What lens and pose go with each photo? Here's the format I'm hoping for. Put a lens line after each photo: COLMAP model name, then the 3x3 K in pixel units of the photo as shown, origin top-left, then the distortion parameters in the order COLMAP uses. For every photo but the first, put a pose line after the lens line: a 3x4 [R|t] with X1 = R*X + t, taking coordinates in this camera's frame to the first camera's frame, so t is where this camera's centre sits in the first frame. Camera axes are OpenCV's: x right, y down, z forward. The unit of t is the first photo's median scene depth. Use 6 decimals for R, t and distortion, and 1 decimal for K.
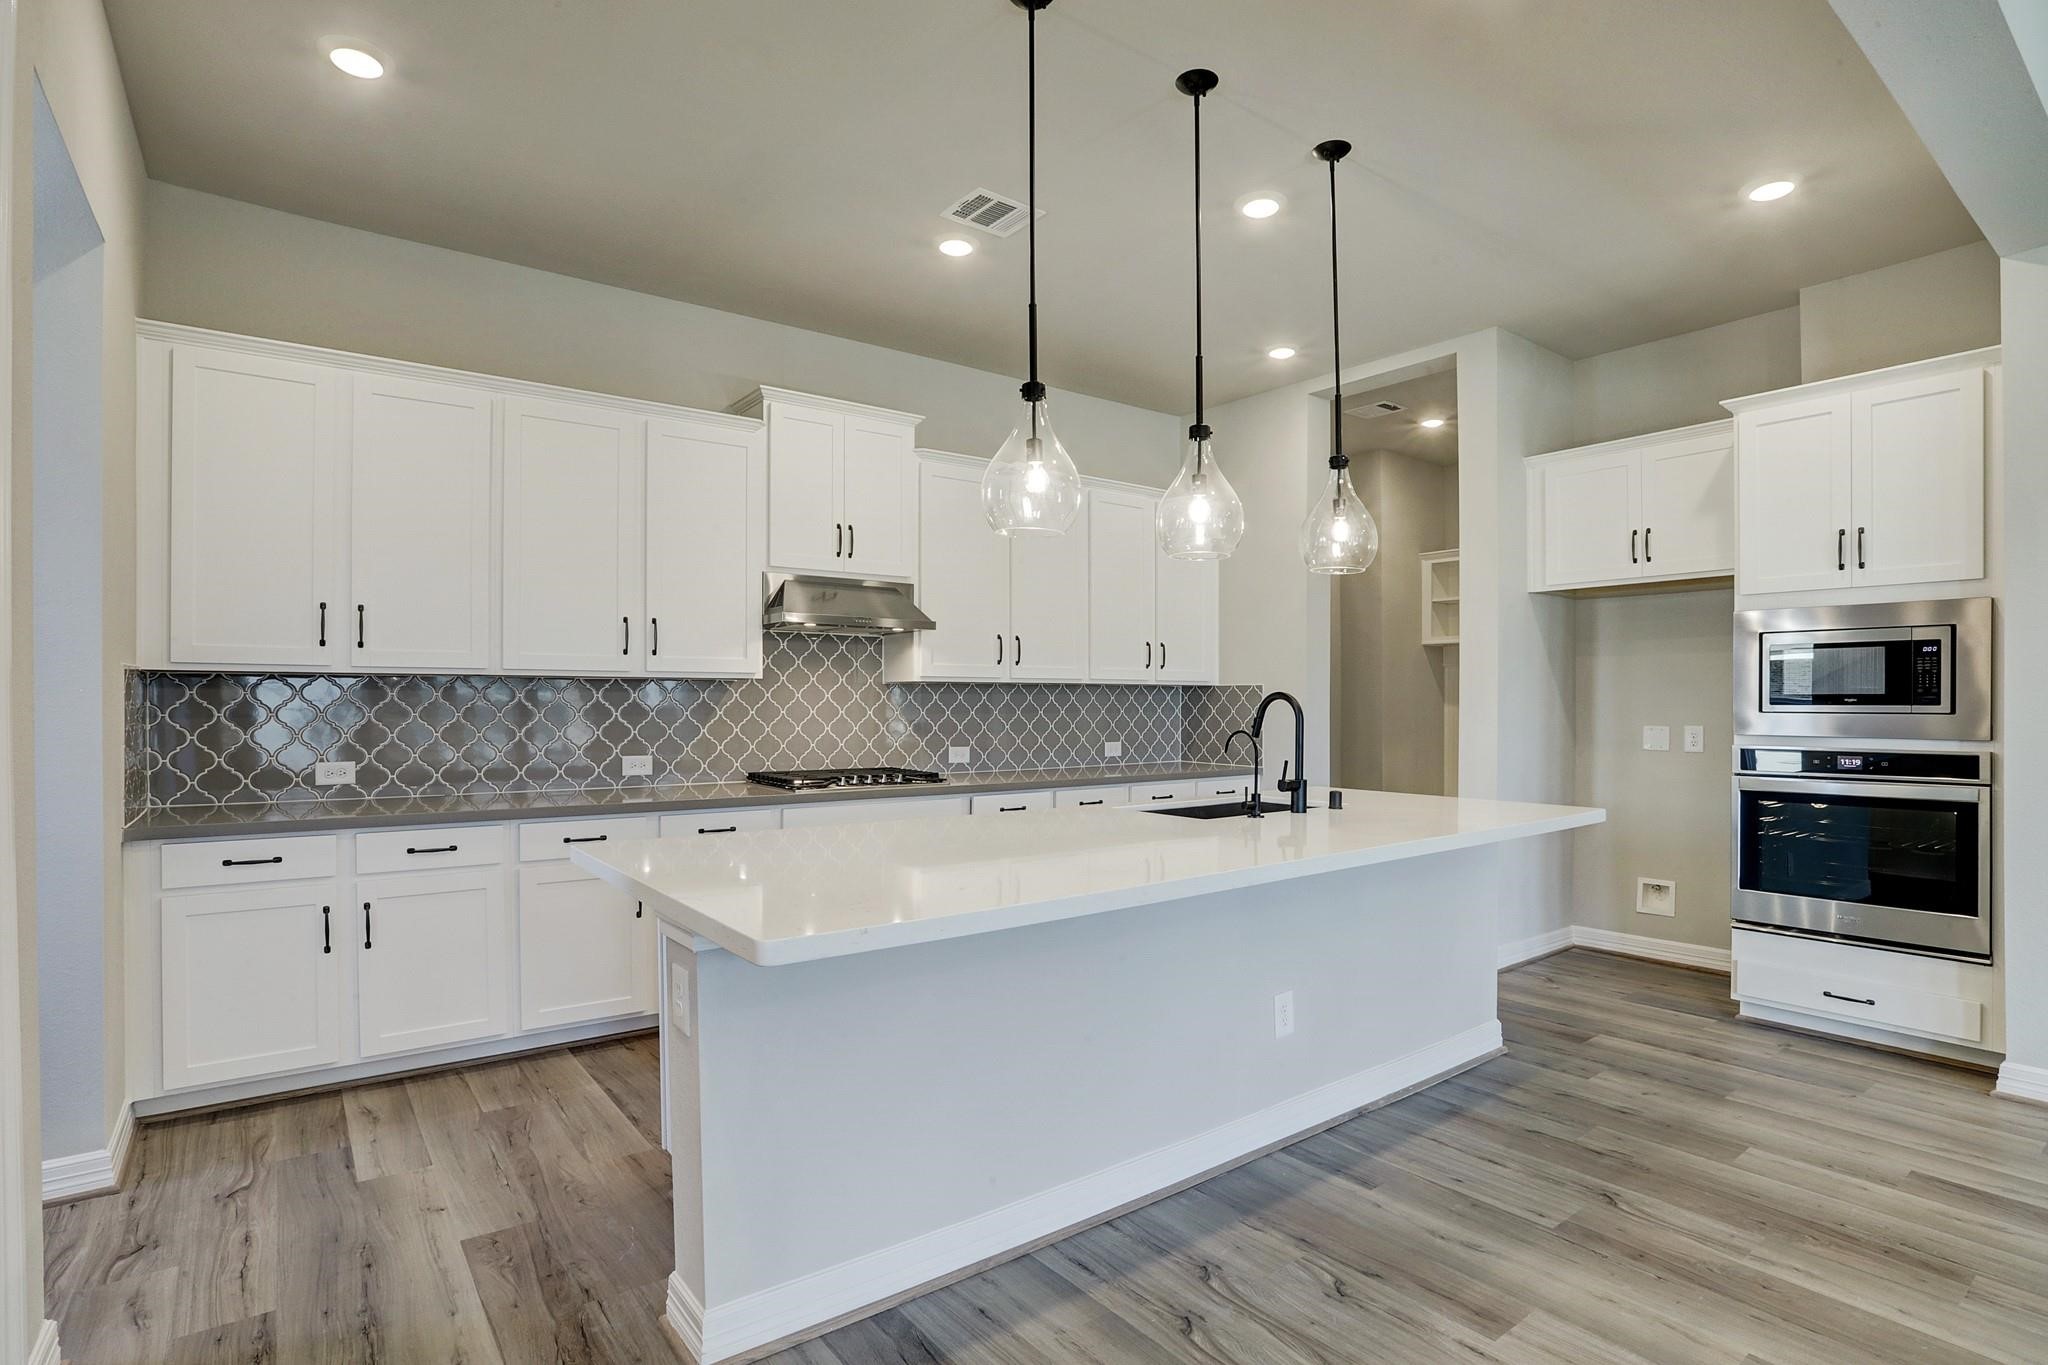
lens RADIAL K [[1016.3, 0, 1004.7], [0, 1016.3, 700.0], [0, 0, 1]] dist [-0.111637, 0.064157]
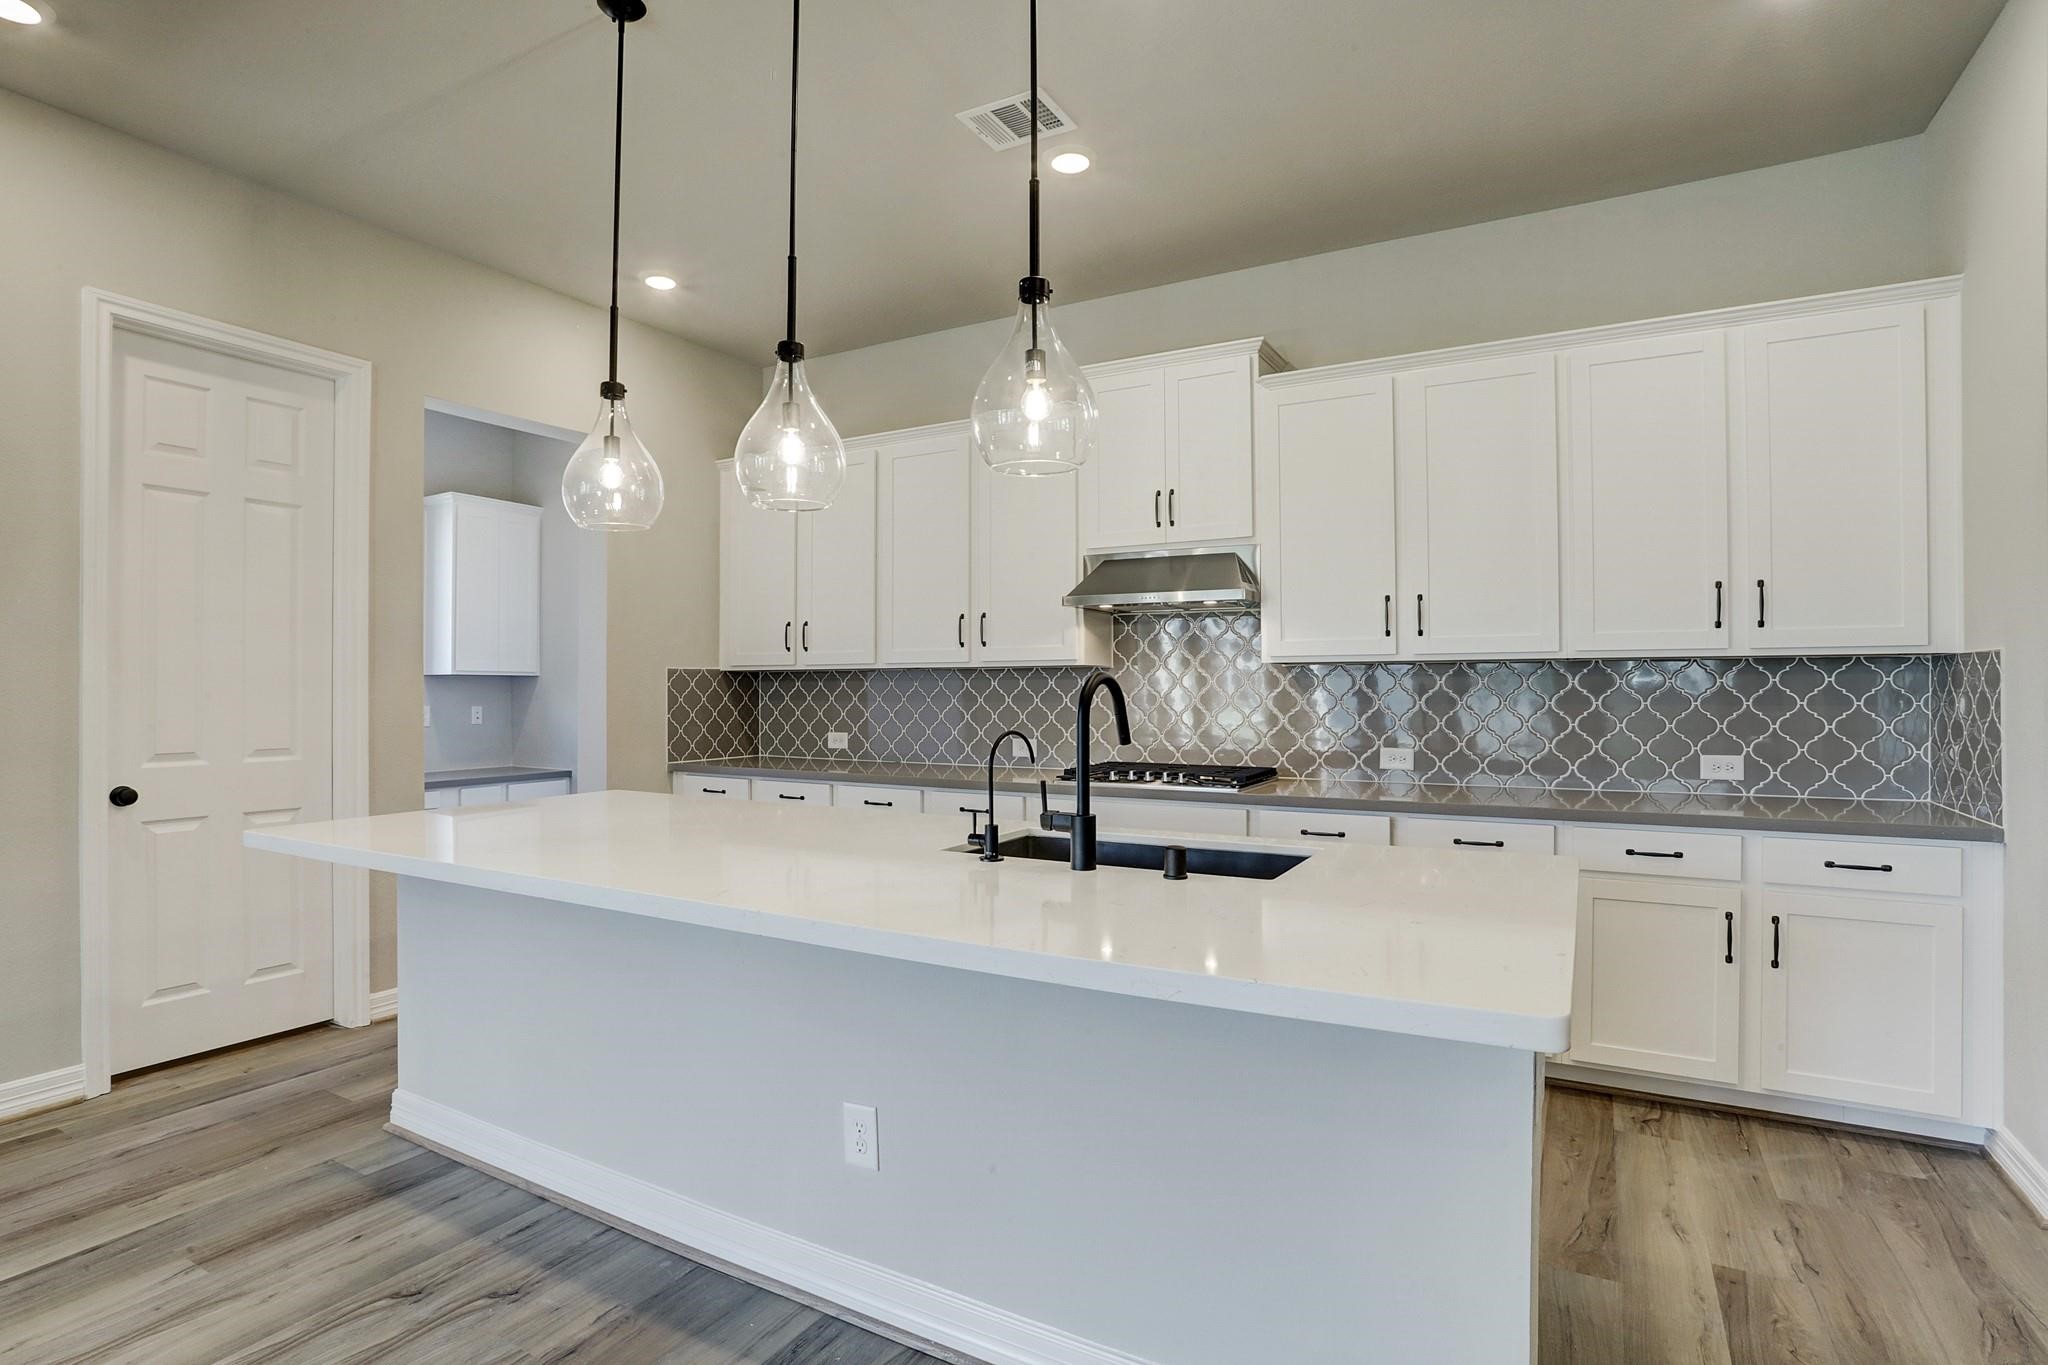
lens RADIAL K [[1026.6, 0, 999.4], [0, 1026.6, 684.7], [0, 0, 1]] dist [-0.033811, 0.001322]
pose [[0.393247, -0.006652, -0.919409, 0.619956], [0.004367, 0.999976, -0.005368, 0.002849], [0.919423, -0.001904, 0.393266, 0.512017]]
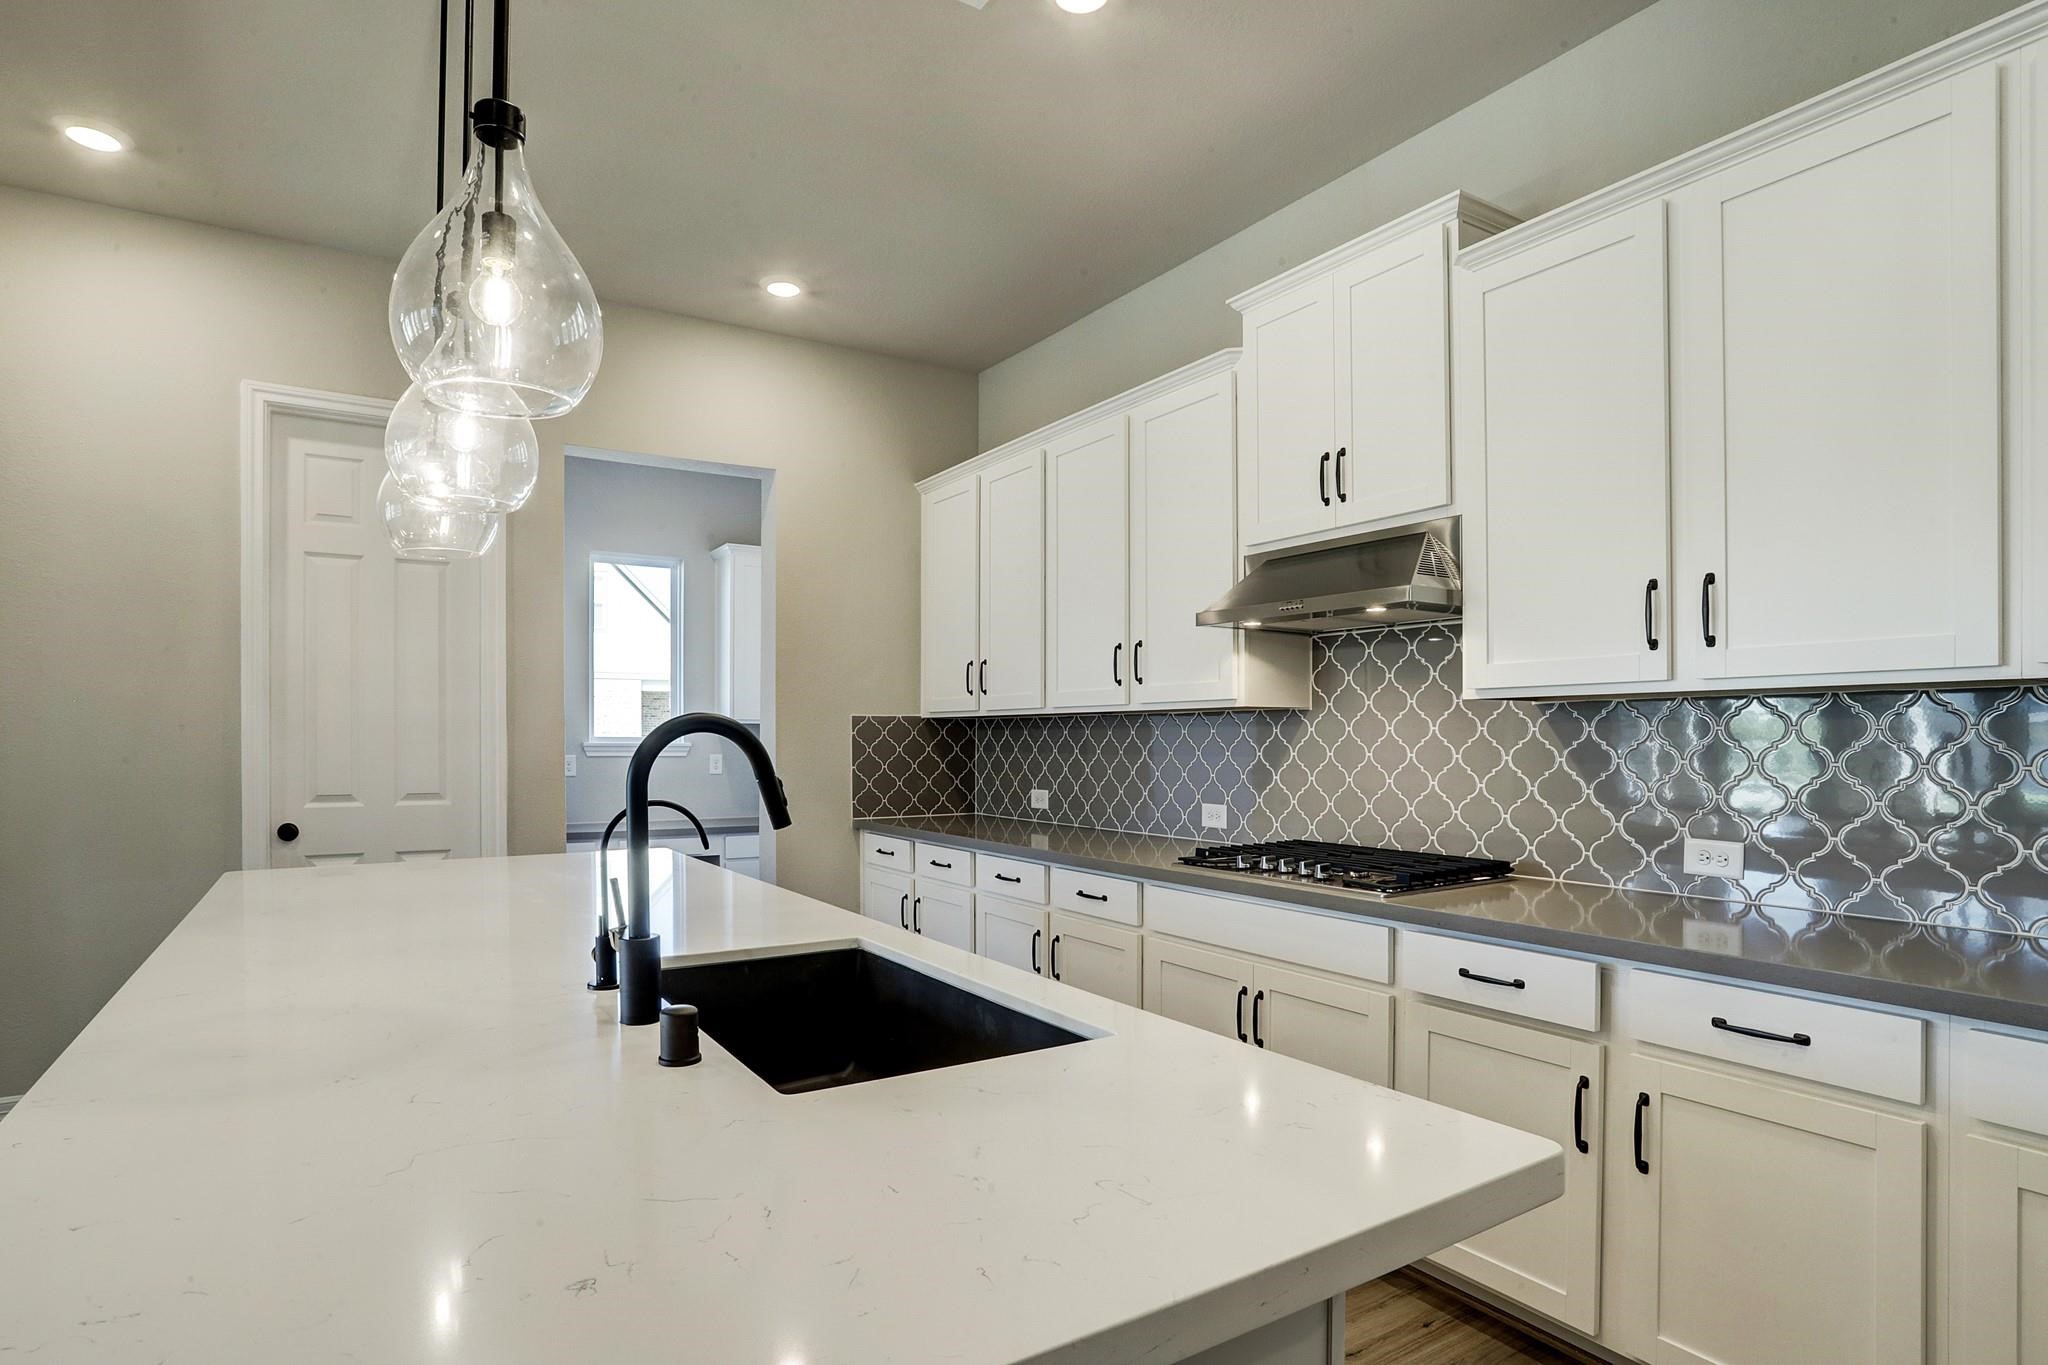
lens RADIAL K [[1075.4, 0, 997.3], [0, 1075.4, 749.1], [0, 0, 1]] dist [-0.036031, -0.000730]
pose [[-0.084003, 0.006586, -0.996444, 0.510689], [0.000589, 0.999978, 0.006560, 0.003939], [0.996465, -0.000036, -0.084005, 0.856505]]
